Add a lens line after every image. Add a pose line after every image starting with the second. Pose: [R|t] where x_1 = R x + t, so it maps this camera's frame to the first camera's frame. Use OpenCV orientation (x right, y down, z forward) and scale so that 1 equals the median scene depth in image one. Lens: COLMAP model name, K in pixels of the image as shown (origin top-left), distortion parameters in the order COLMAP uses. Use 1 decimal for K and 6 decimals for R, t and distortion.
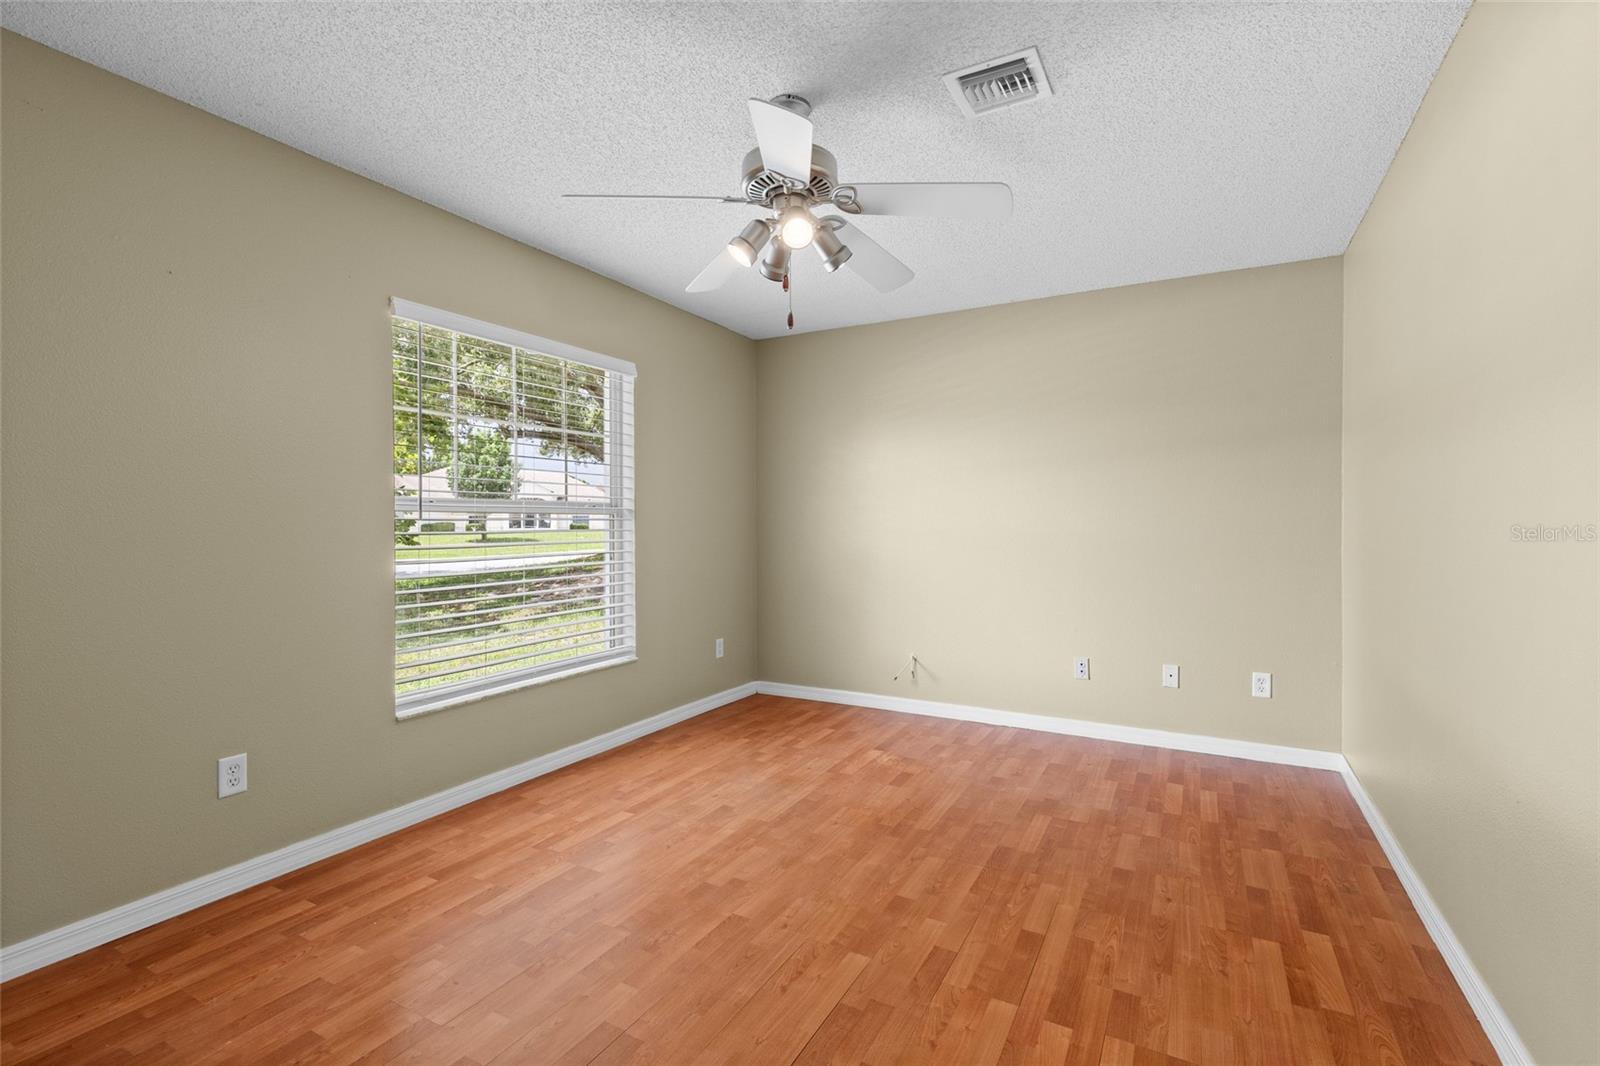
lens RADIAL K [[723.3, 0, 804.7], [0, 723.3, 526.0], [0, 0, 1]] dist [0.006746, 0.000351]
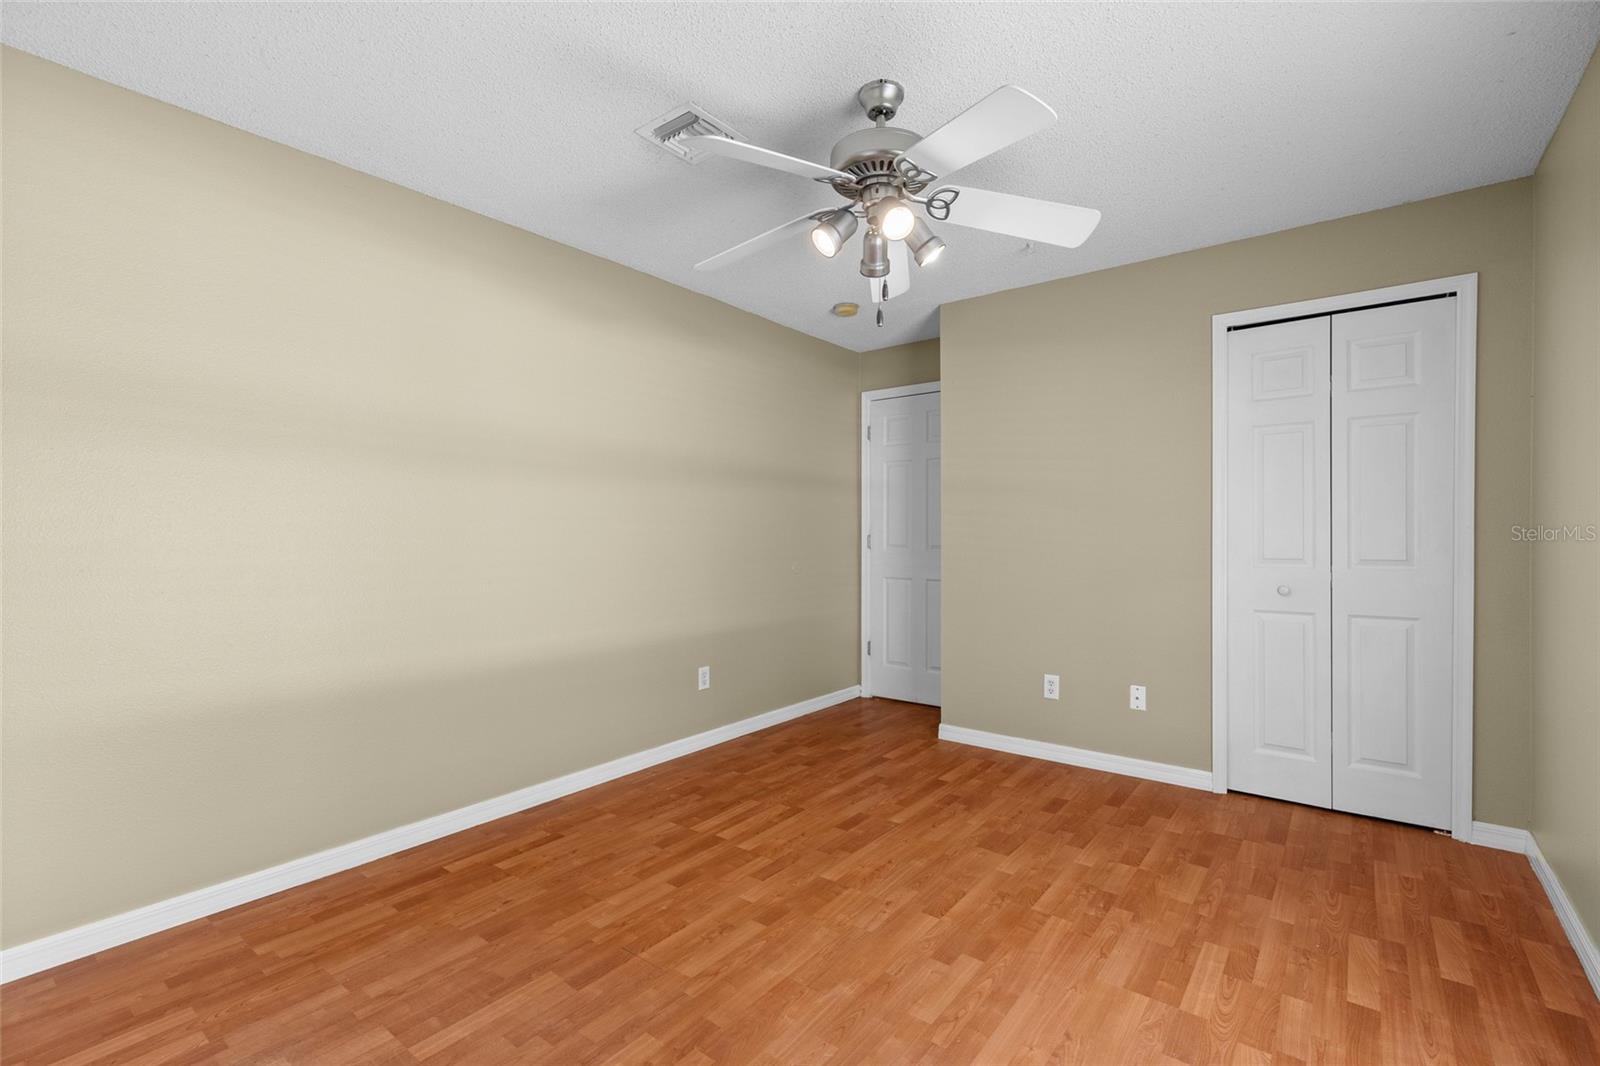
lens RADIAL K [[723.3, 0, 804.7], [0, 723.3, 526.0], [0, 0, 1]] dist [0.006746, 0.000351]
pose [[-0.988137, 0.003683, 0.153529, -0.069216], [0.002406, 0.999961, -0.008502, -0.000947], [-0.153554, -0.008032, -0.988108, 1.986295]]
